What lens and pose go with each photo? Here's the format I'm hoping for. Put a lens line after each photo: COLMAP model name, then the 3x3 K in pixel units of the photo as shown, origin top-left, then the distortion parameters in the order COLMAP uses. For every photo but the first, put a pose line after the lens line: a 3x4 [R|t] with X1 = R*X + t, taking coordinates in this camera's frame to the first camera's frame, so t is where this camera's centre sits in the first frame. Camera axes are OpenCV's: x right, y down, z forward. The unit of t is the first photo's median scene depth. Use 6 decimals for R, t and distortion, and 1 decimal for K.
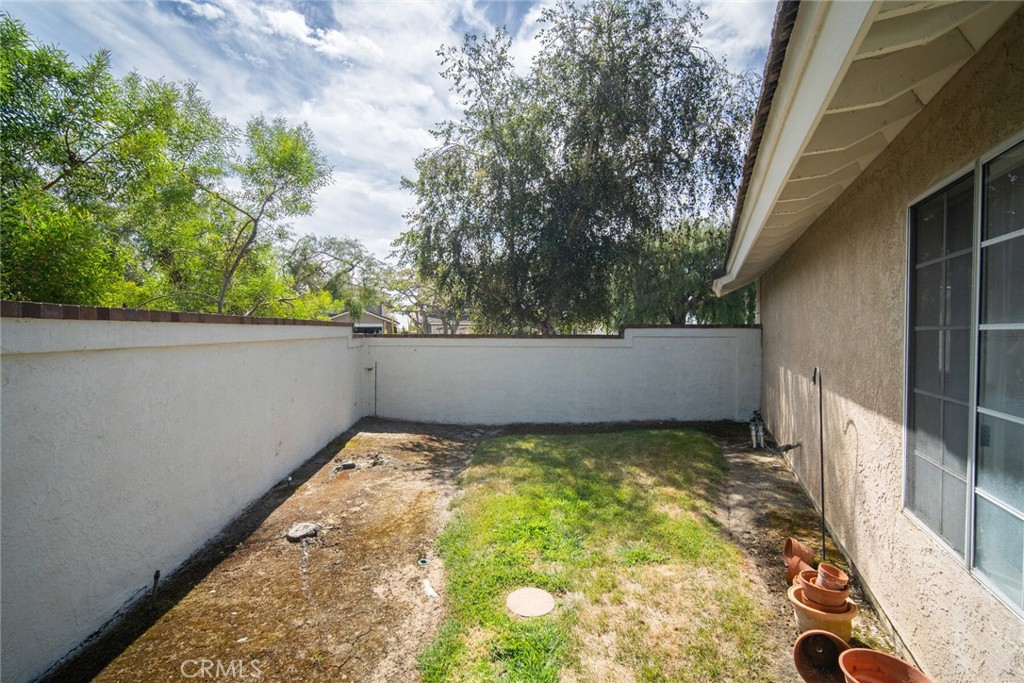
lens RADIAL K [[446.0, 0, 516.1], [0, 446.0, 342.4], [0, 0, 1]] dist [-0.007111, 0.000037]
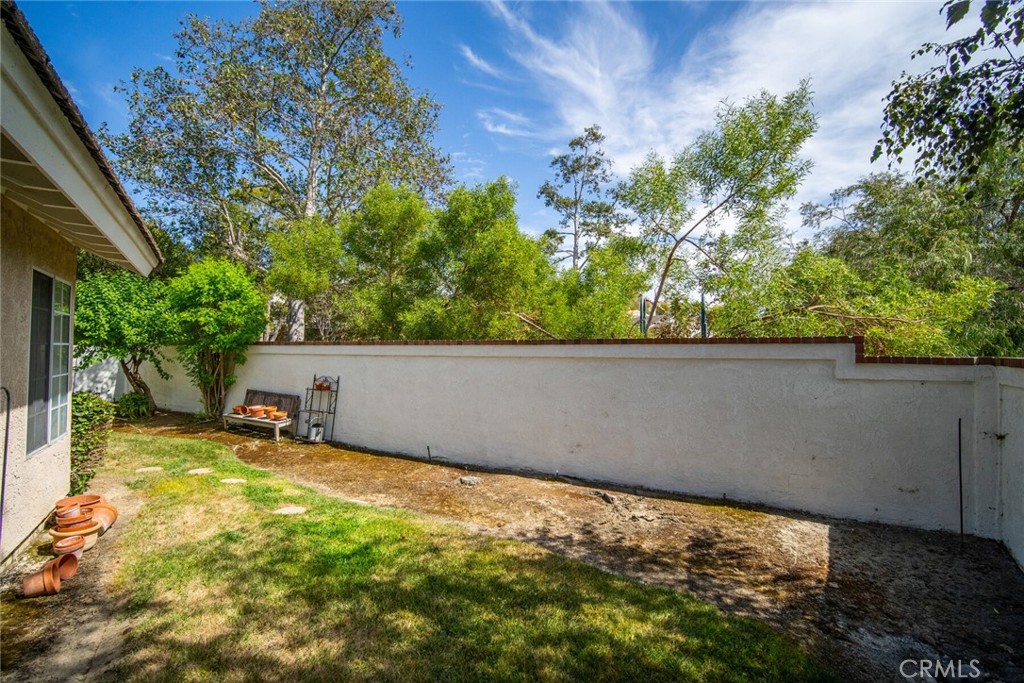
lens RADIAL K [[446.0, 0, 515.9], [0, 446.0, 332.4], [0, 0, 1]] dist [-0.007111, 0.000037]
pose [[-0.527410, -0.041536, -0.848595, 0.564618], [-0.029182, 0.999101, -0.030766, -0.030515], [0.849110, 0.008537, -0.528147, 1.458518]]
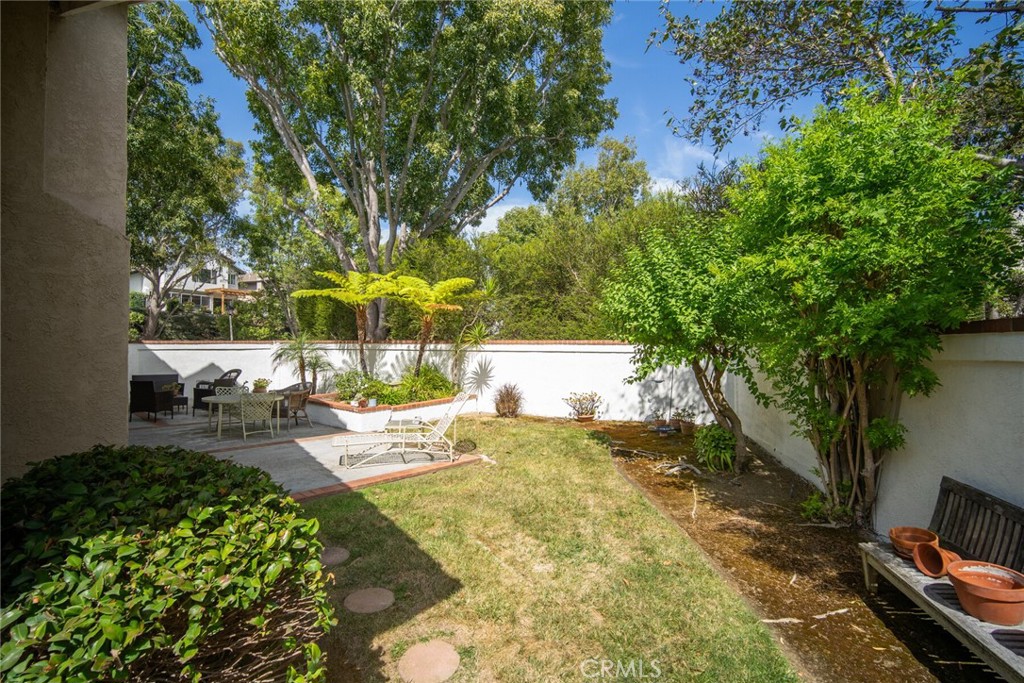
lens RADIAL K [[446.0, 0, 511.7], [0, 446.0, 346.5], [0, 0, 1]] dist [-0.007111, 0.000037]
pose [[-0.951399, -0.002459, 0.307950, -0.031409], [0.002880, 0.999853, 0.016881, 0.001285], [-0.307947, 0.016947, -0.951253, 0.320220]]
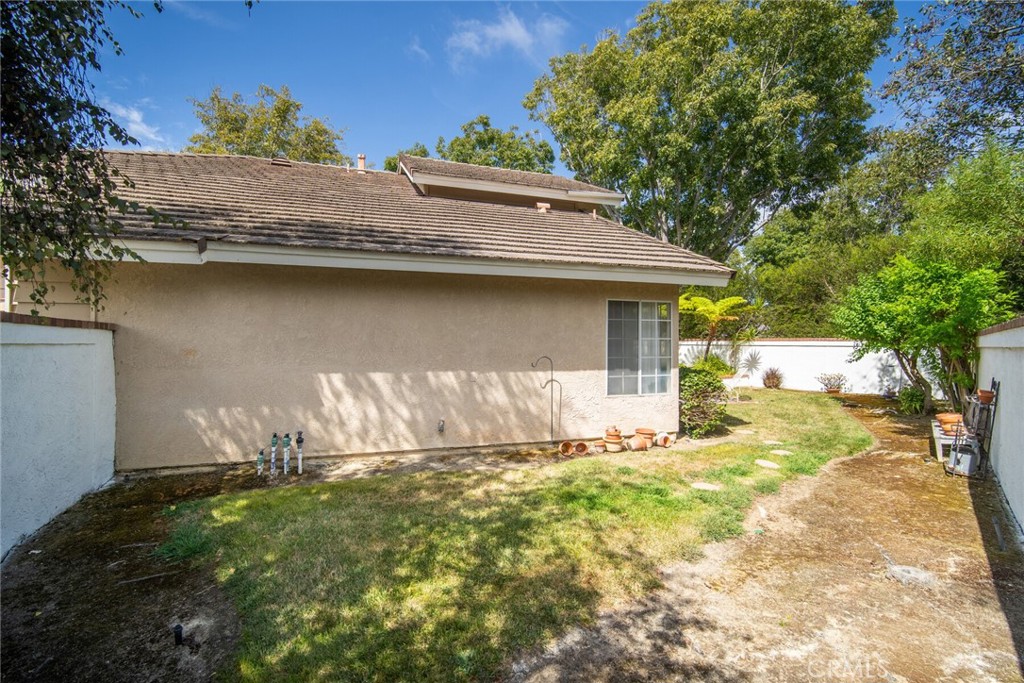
lens RADIAL K [[446.0, 0, 511.7], [0, 446.0, 342.6], [0, 0, 1]] dist [-0.007111, 0.000037]
pose [[-0.655173, 0.000470, 0.755479, -0.460777], [0.013635, 0.999844, 0.011203, -0.019430], [-0.755356, 0.017641, -0.655078, 1.563098]]
